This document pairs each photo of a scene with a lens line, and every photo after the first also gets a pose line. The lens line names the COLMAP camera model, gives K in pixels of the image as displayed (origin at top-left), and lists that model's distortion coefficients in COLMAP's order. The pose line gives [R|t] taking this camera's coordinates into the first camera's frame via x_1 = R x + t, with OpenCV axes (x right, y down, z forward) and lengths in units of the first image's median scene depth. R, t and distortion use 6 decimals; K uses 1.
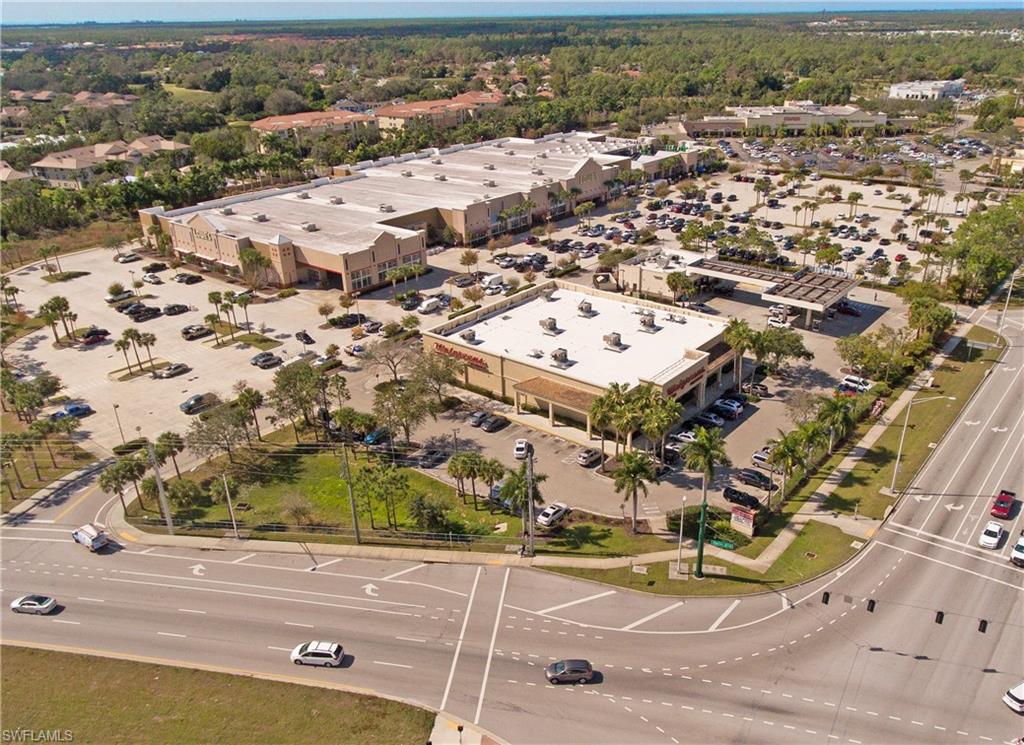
lens RADIAL K [[785.4, 0, 539.8], [0, 785.4, 377.0], [0, 0, 1]] dist [-0.004423, 0.000957]
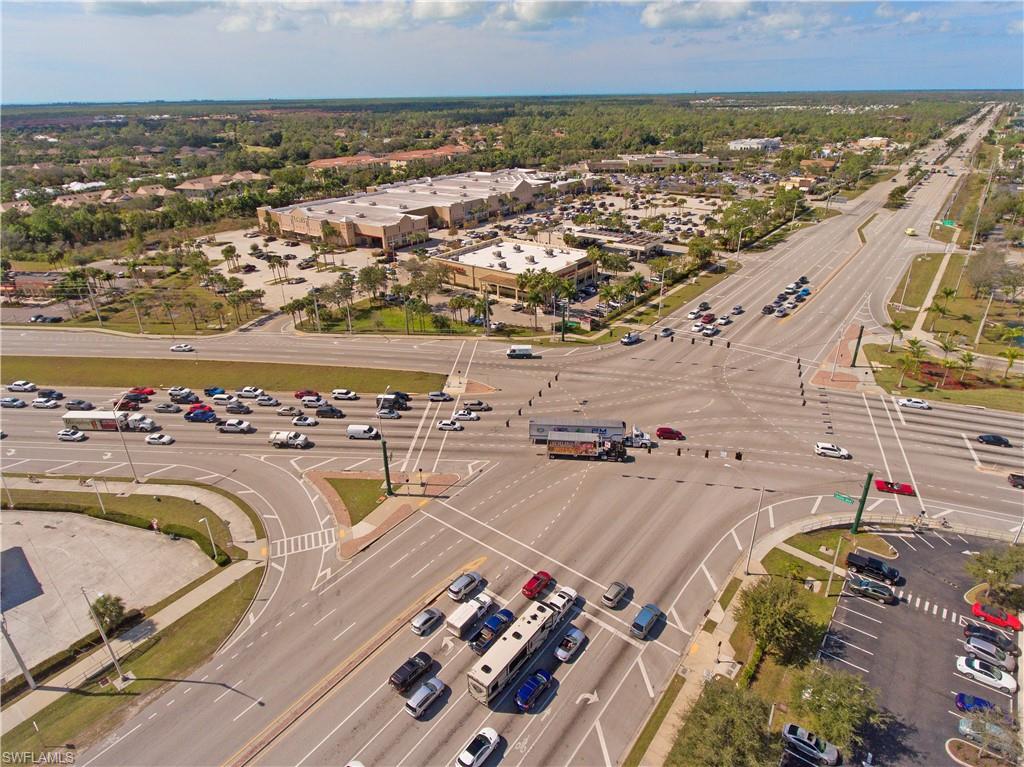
lens RADIAL K [[593.4, 0, 512.0], [0, 593.4, 383.5], [0, 0, 1]] dist [-0.003206, -0.000327]
pose [[0.999723, -0.010658, 0.020966, 0.007949], [0.010251, 0.999758, 0.019450, 0.129053], [-0.021168, -0.019230, 0.999591, -0.261998]]
